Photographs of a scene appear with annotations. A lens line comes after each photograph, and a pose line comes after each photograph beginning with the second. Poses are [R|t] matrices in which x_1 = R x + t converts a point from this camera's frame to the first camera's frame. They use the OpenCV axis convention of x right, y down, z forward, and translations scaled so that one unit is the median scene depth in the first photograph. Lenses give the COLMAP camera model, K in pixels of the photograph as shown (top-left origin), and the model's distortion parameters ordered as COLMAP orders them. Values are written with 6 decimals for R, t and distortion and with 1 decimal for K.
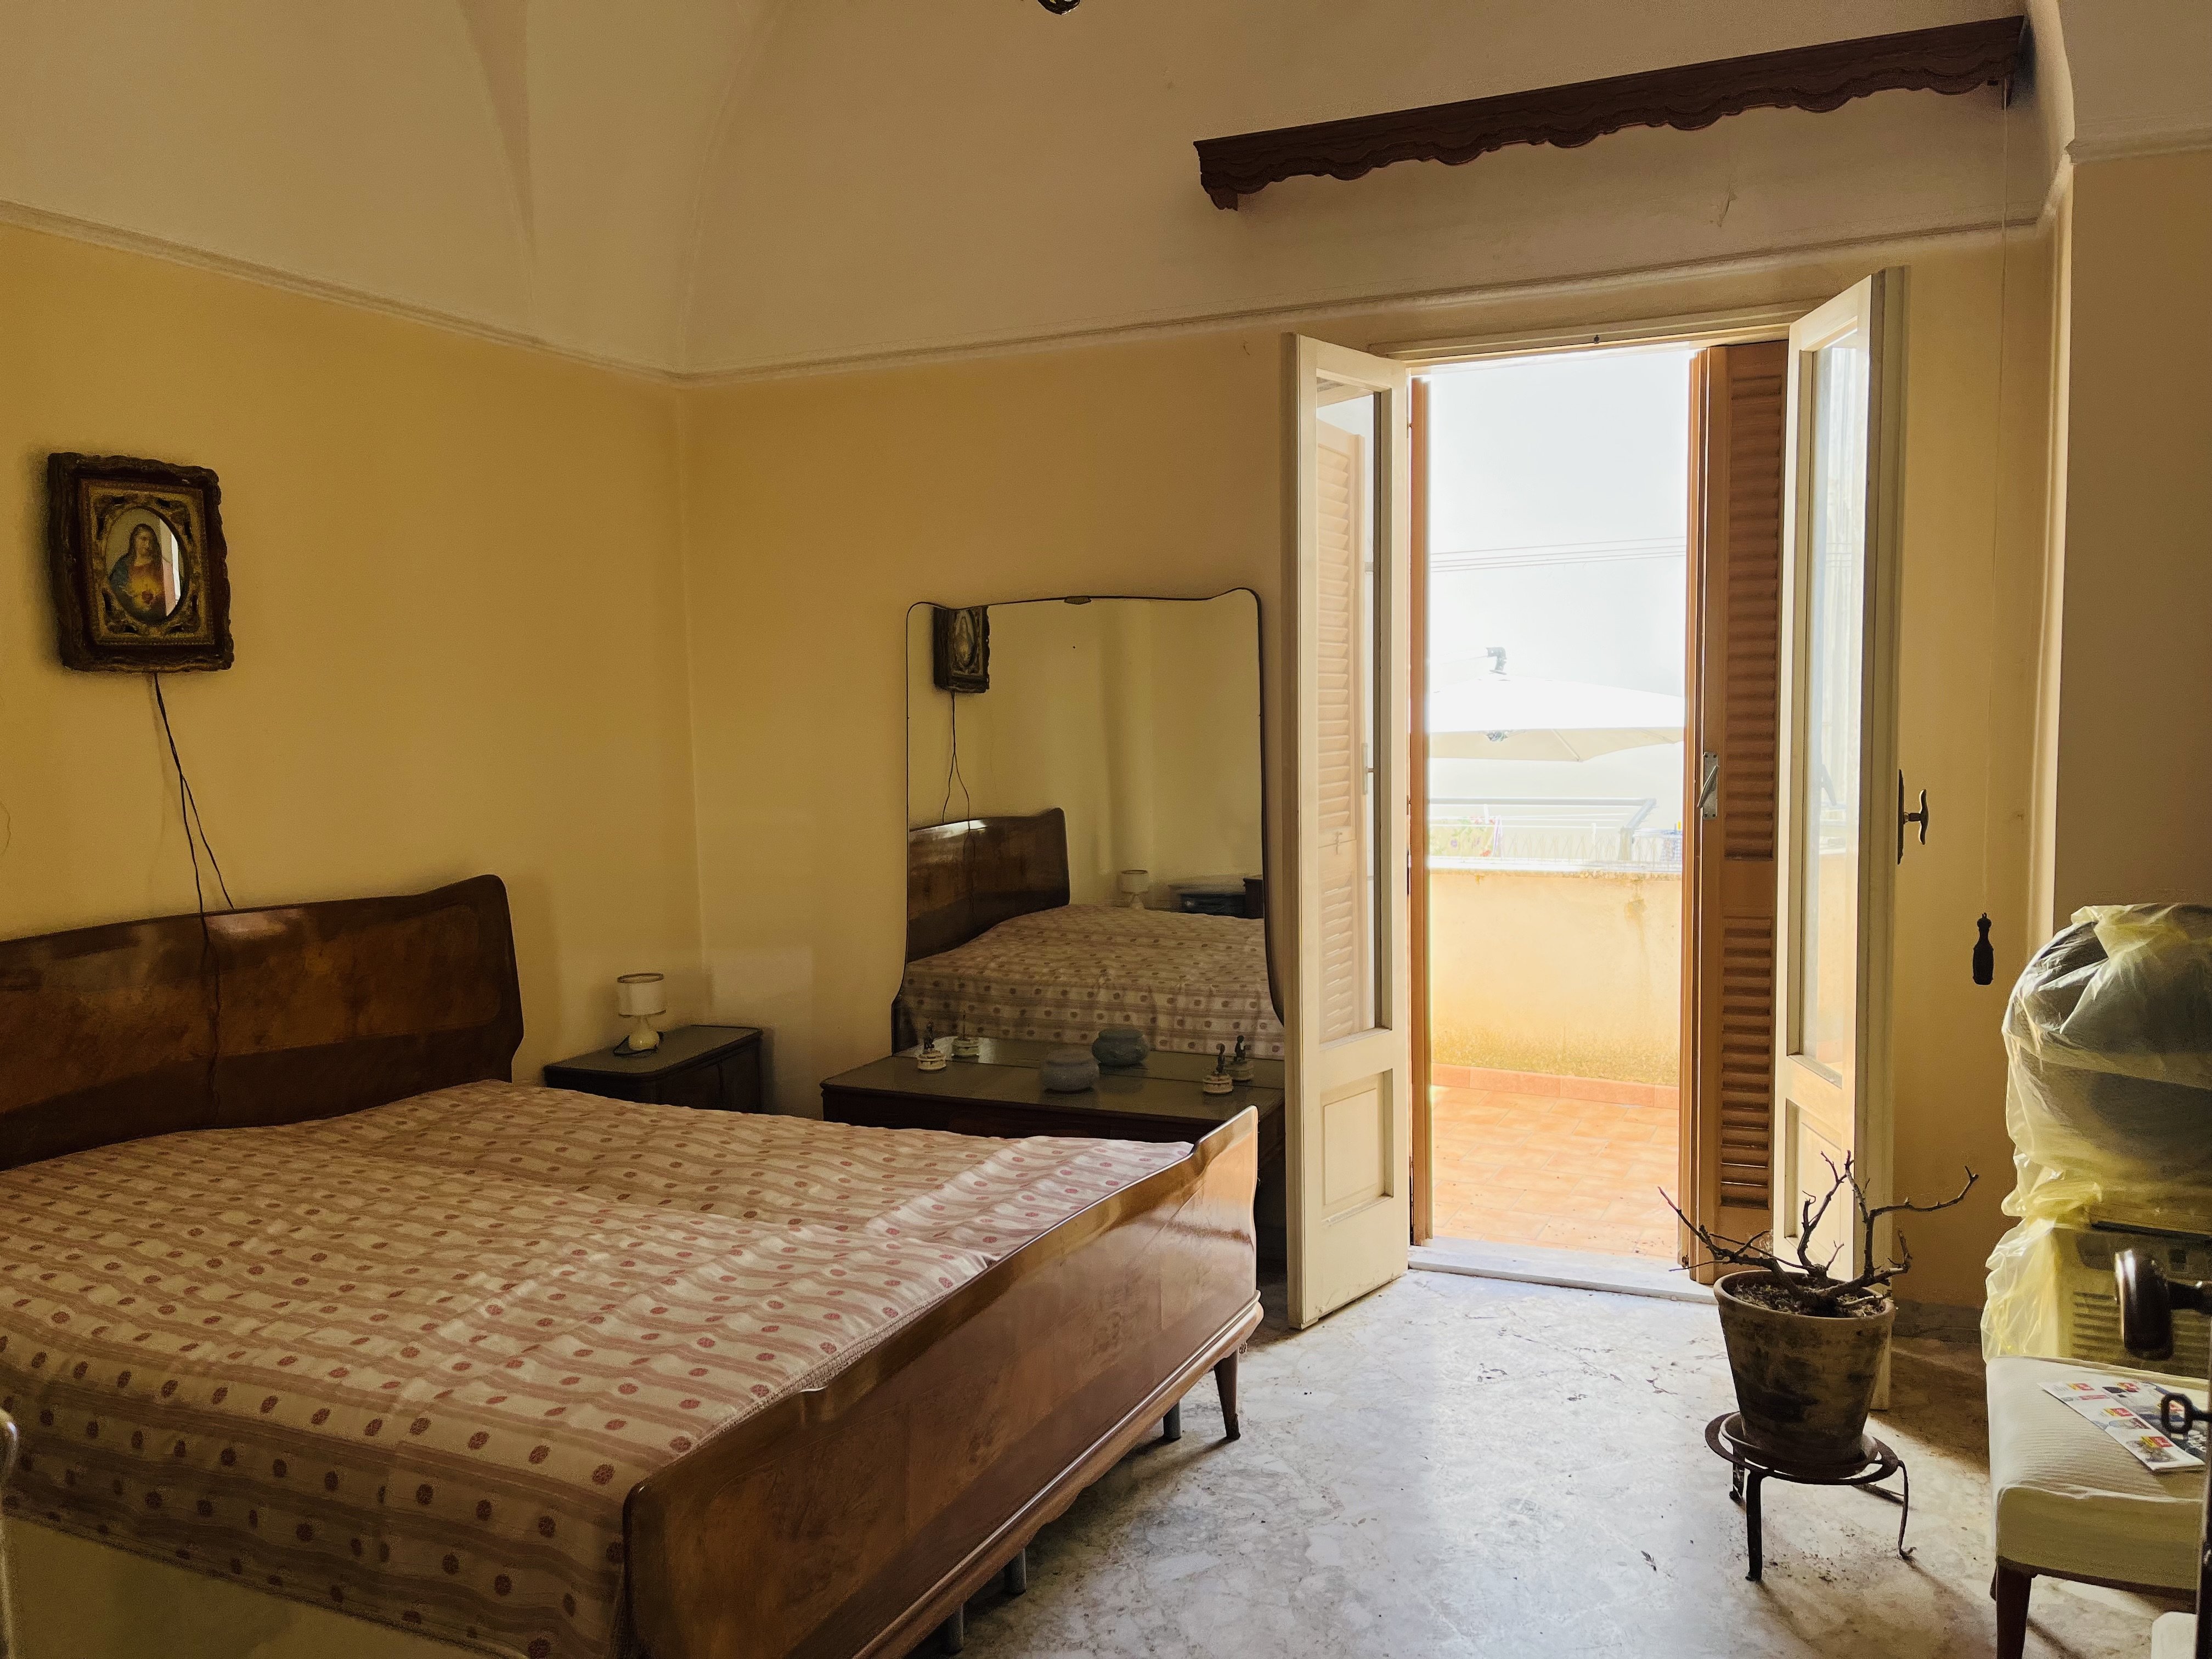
lens RADIAL K [[1675.0, 0, 1107.7], [0, 1675.0, 831.1], [0, 0, 1]] dist [0.039731, -0.078683]
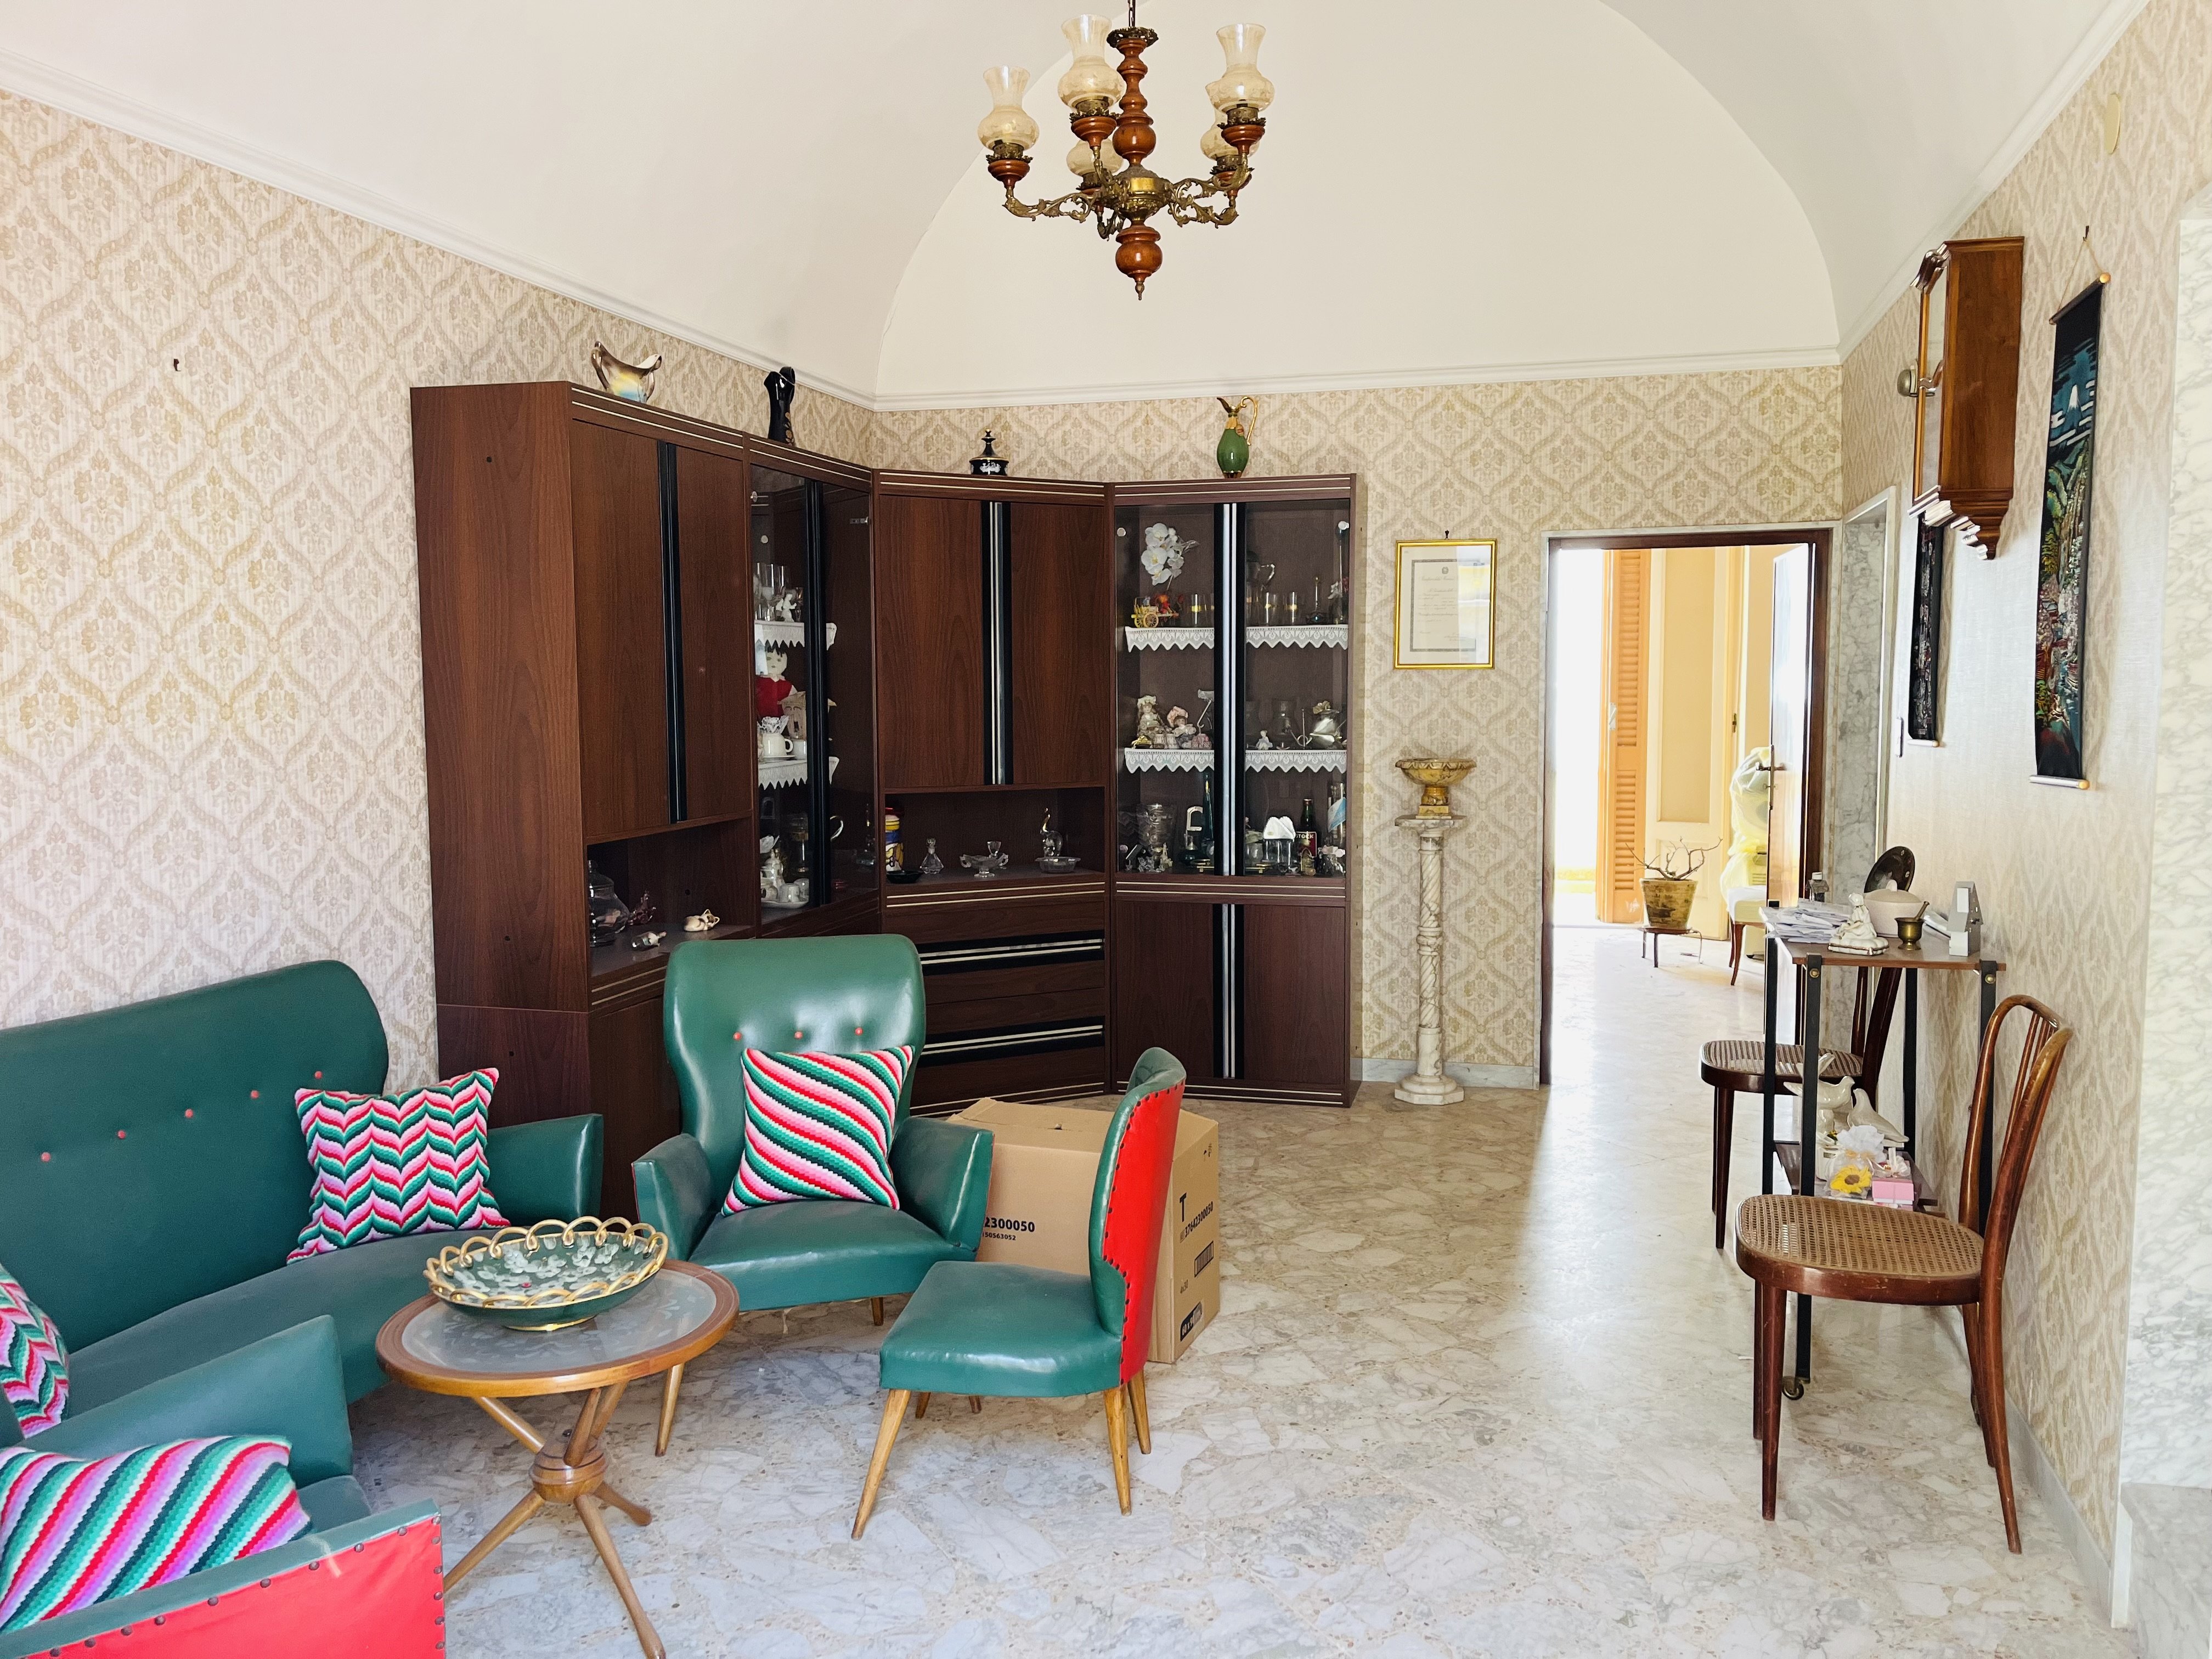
lens RADIAL K [[1675.0, 0, 1106.9], [0, 1675.0, 828.6], [0, 0, 1]] dist [0.039731, -0.078683]
pose [[0.983624, -0.010477, 0.179928, -1.160230], [0.007938, 0.999859, 0.014825, 0.136149], [-0.180058, -0.013154, 0.983568, -1.849024]]
